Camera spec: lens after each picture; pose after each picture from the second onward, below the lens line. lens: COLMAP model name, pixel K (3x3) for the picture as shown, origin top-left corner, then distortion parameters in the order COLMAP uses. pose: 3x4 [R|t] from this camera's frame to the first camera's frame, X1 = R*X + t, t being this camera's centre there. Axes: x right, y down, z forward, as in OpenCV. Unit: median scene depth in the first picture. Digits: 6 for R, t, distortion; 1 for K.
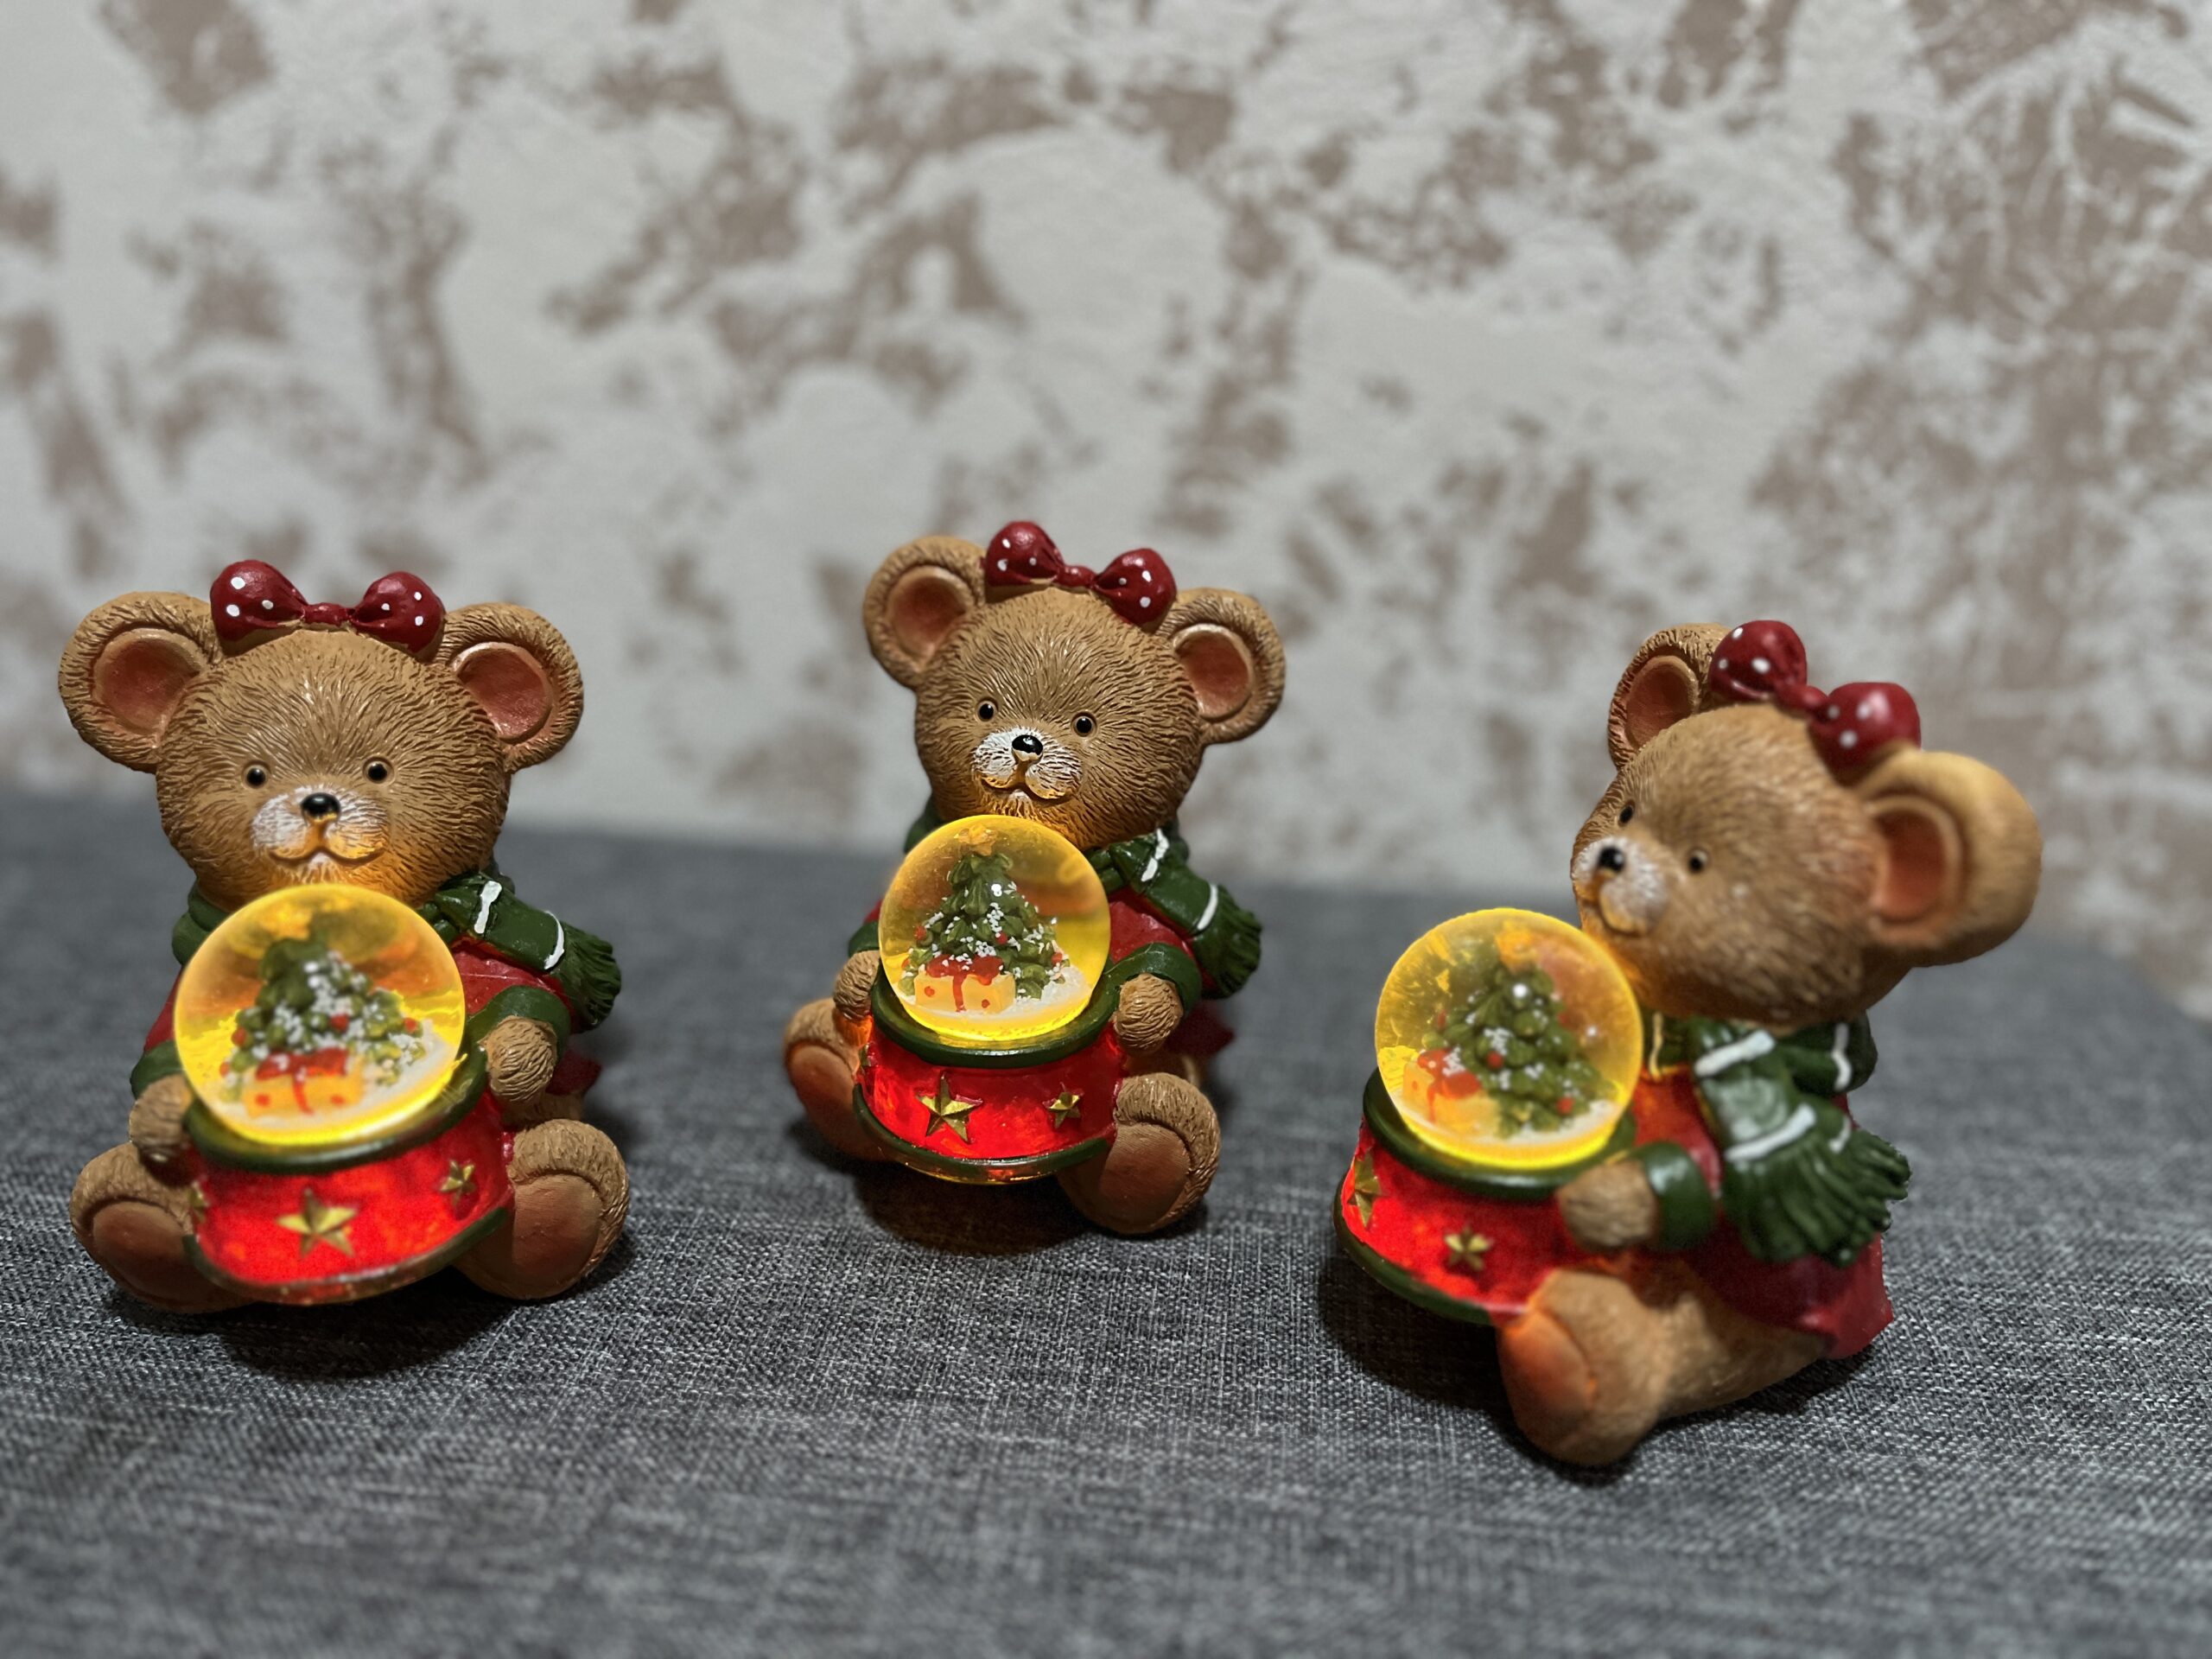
lens RADIAL K [[1726.1, 0, 1109.9], [0, 1726.1, 826.4], [0, 0, 1]] dist [0.037702, -0.071865]
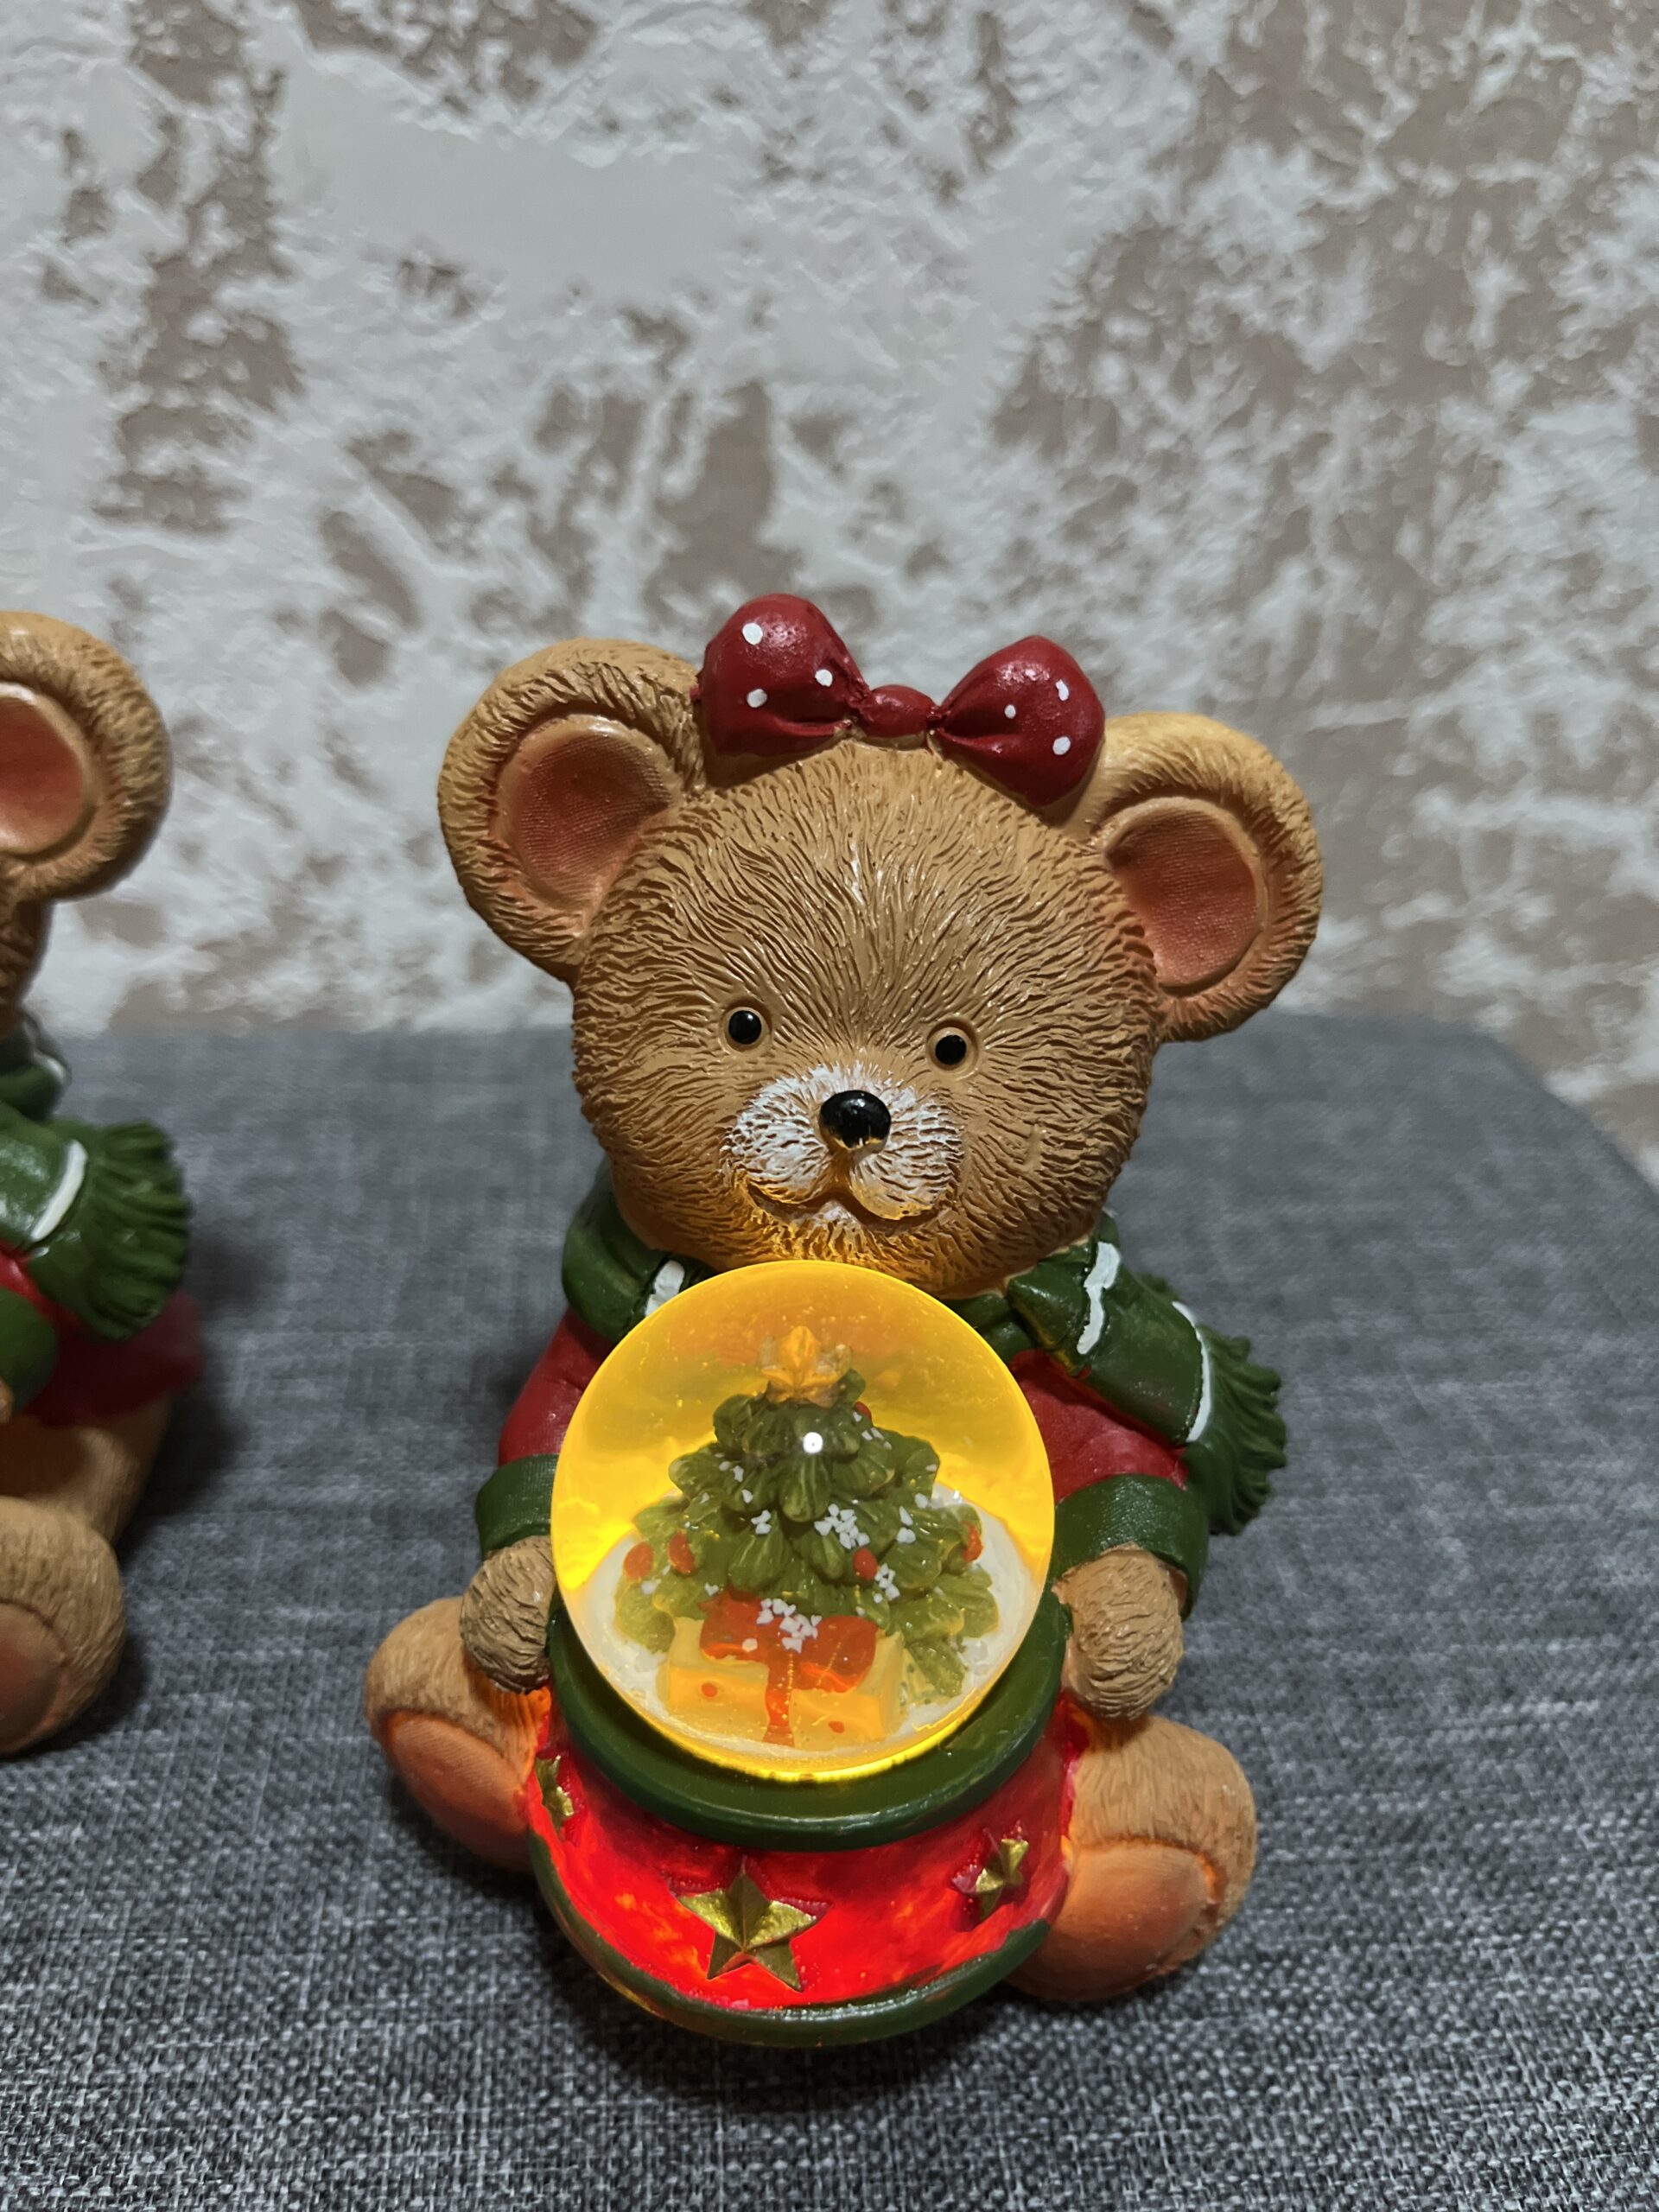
lens RADIAL K [[1726.1, 0, 835.8], [0, 1726.1, 1094.6], [0, 0, 1]] dist [0.037702, -0.071865]
pose [[0.979981, -0.101019, 0.171560, 0.188778], [0.075224, 0.985710, 0.150722, -0.045987], [-0.184334, -0.134799, 0.973576, 0.357110]]
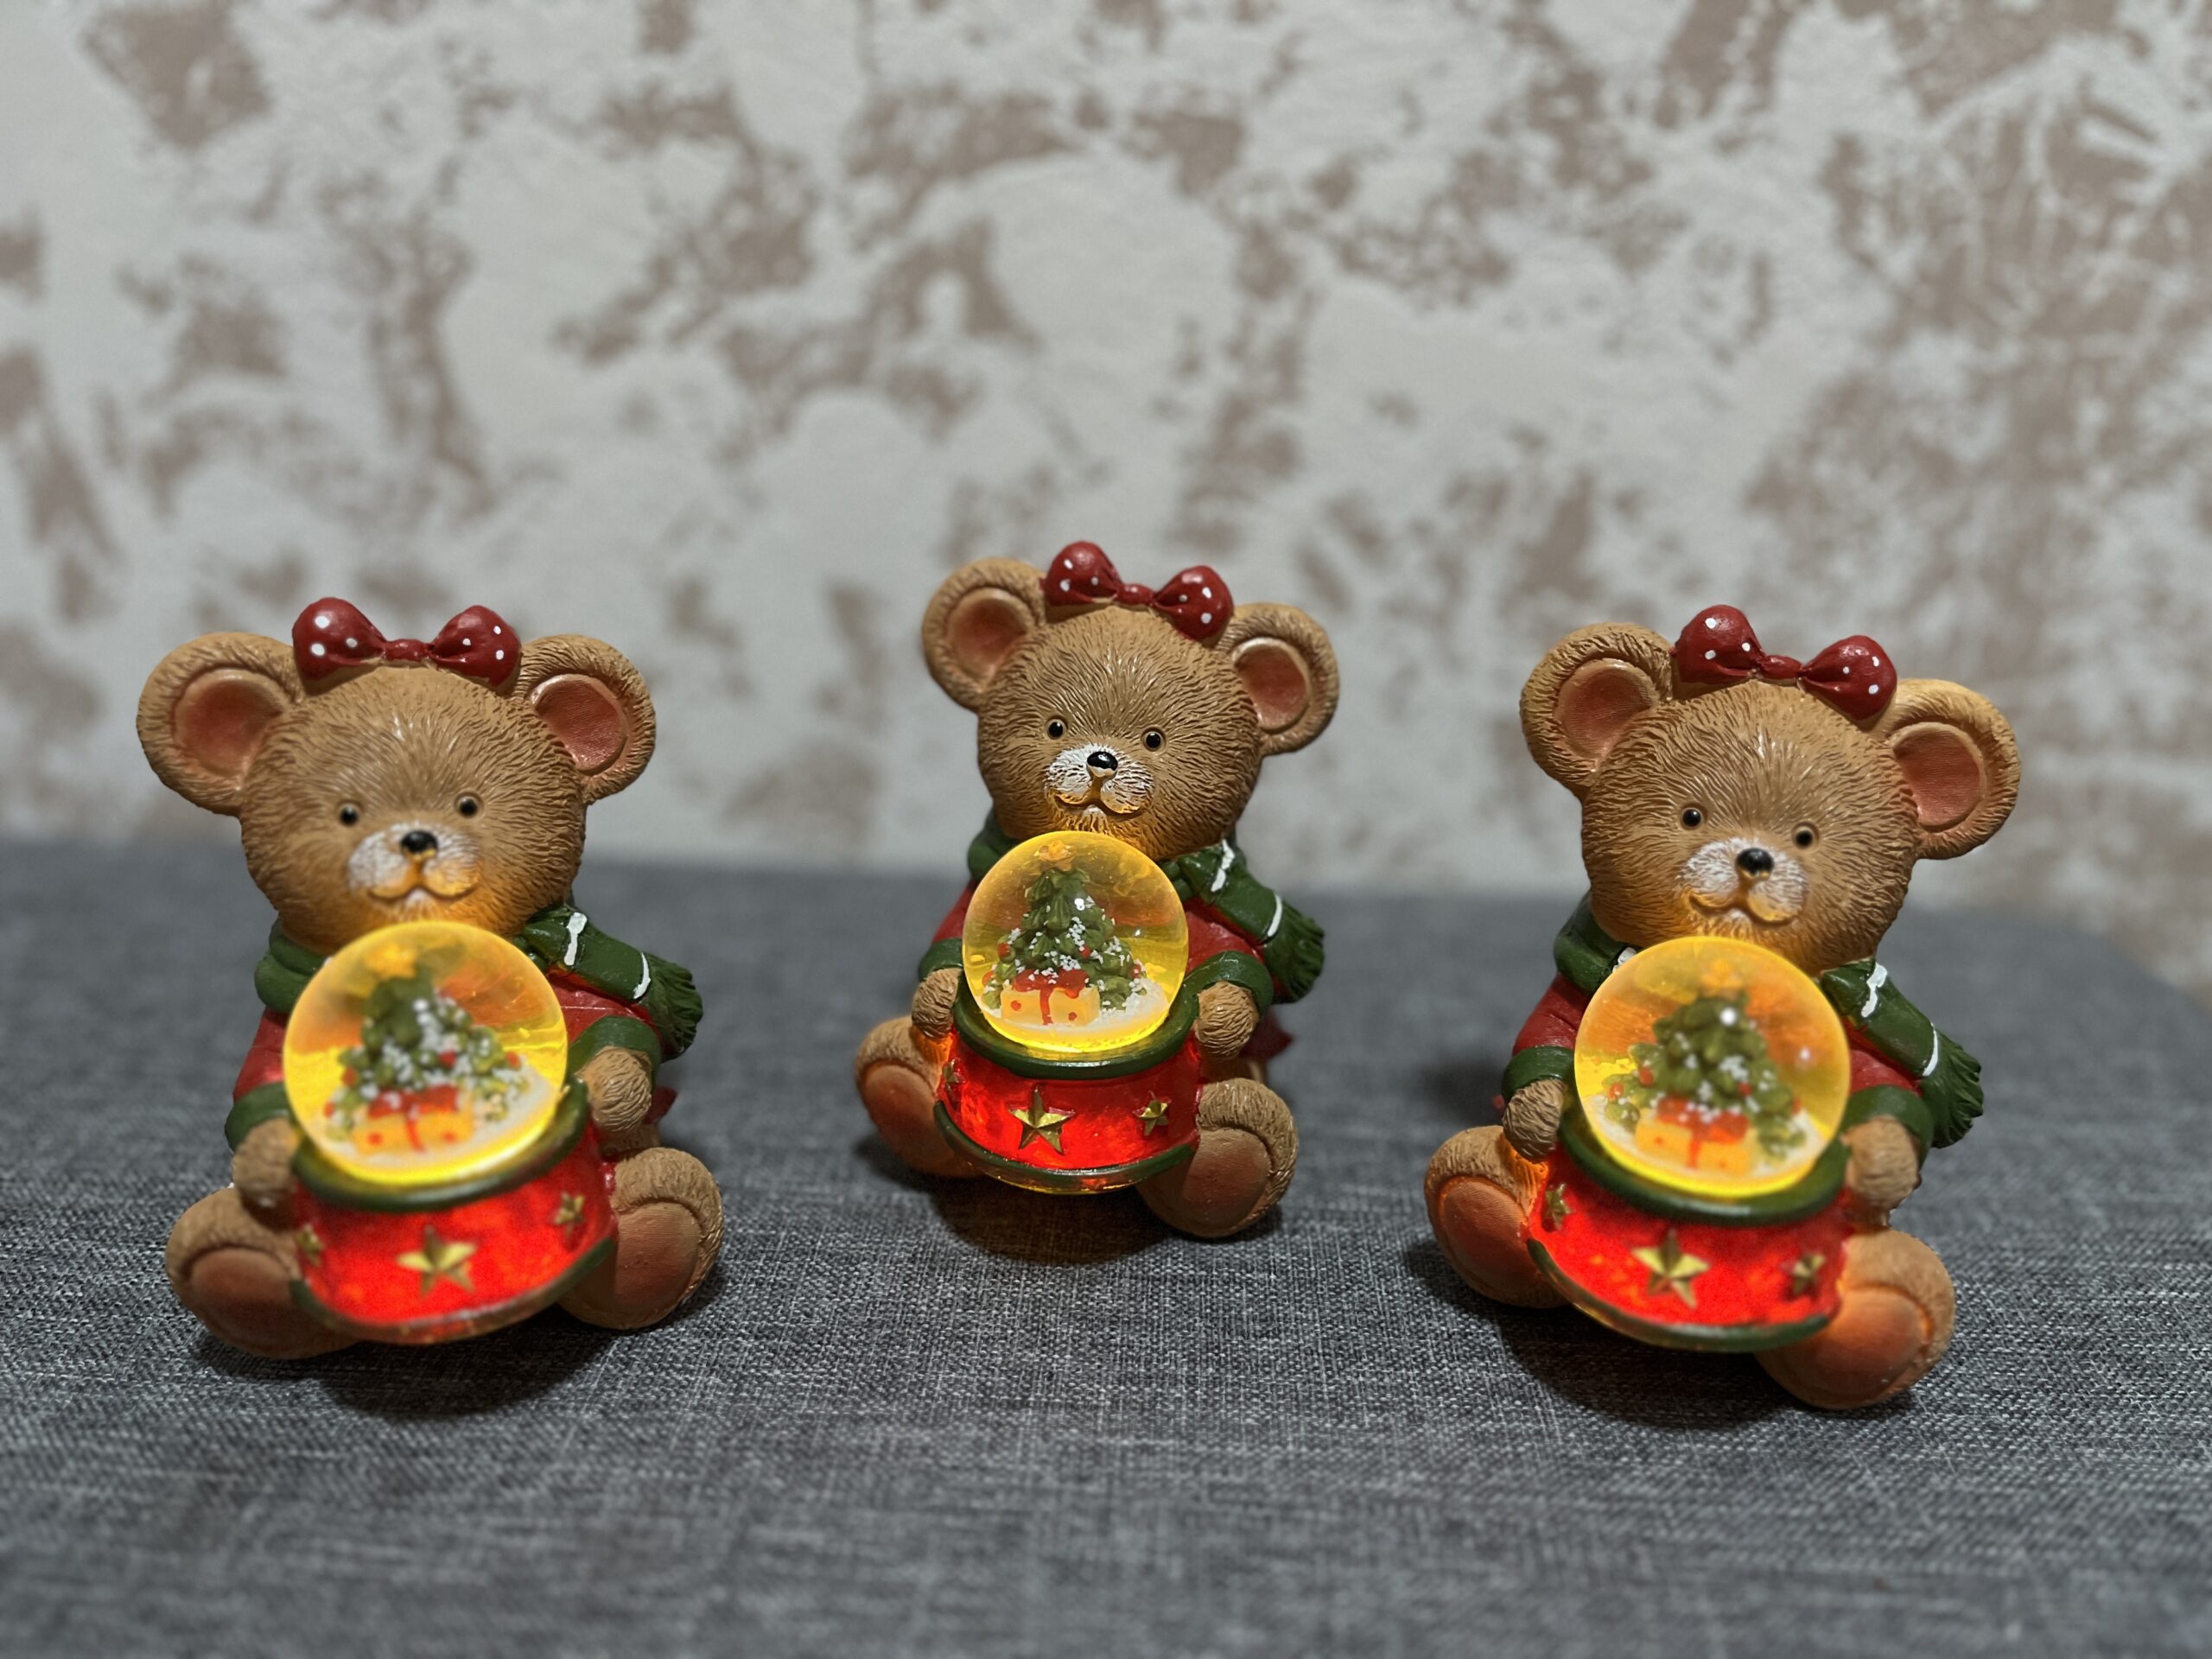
lens RADIAL K [[1726.1, 0, 1106.0], [0, 1726.1, 830.3], [0, 0, 1]] dist [0.037702, -0.071865]
pose [[0.997856, -0.031686, 0.057270, -0.088364], [0.032045, 0.999472, -0.005368, -0.000633], [-0.057069, 0.007192, 0.998344, -0.013632]]
